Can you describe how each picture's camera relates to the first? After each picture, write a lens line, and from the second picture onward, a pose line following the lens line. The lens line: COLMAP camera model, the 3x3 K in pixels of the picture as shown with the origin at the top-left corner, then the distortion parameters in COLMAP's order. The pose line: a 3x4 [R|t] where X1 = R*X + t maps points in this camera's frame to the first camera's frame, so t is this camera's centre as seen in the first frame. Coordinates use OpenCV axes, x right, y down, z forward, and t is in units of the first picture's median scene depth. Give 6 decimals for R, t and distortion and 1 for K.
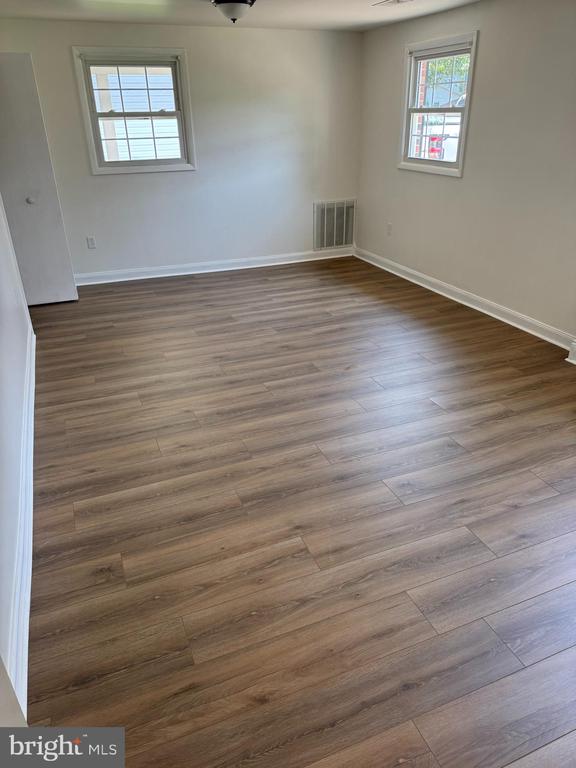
lens RADIAL K [[535.0, 0, 288.0], [0, 535.0, 384.0], [0, 0, 1]] dist [0.000059, -0.119515]
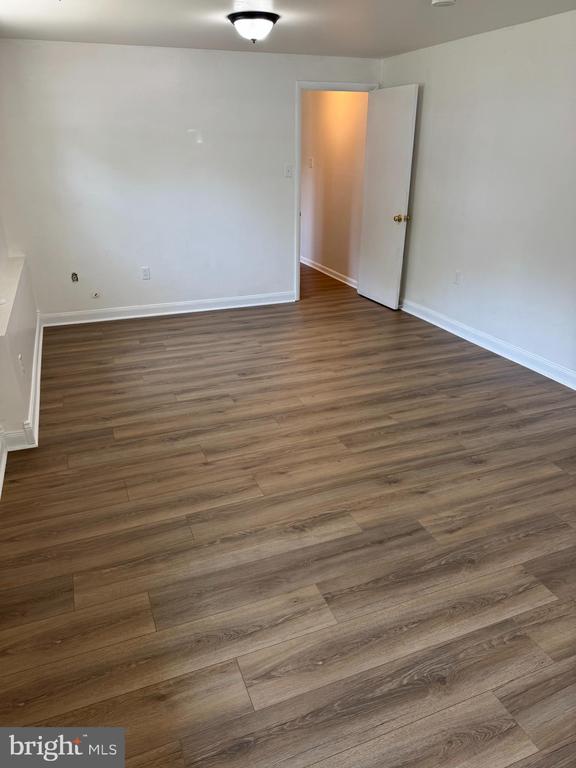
lens RADIAL K [[535.0, 0, 288.0], [0, 535.0, 384.0], [0, 0, 1]] dist [0.000059, -0.119515]
pose [[-0.999275, 0.031356, 0.021597, 0.120815], [0.036744, 0.645605, 0.762787, -0.749333], [0.009975, 0.763028, -0.646289, 1.521560]]
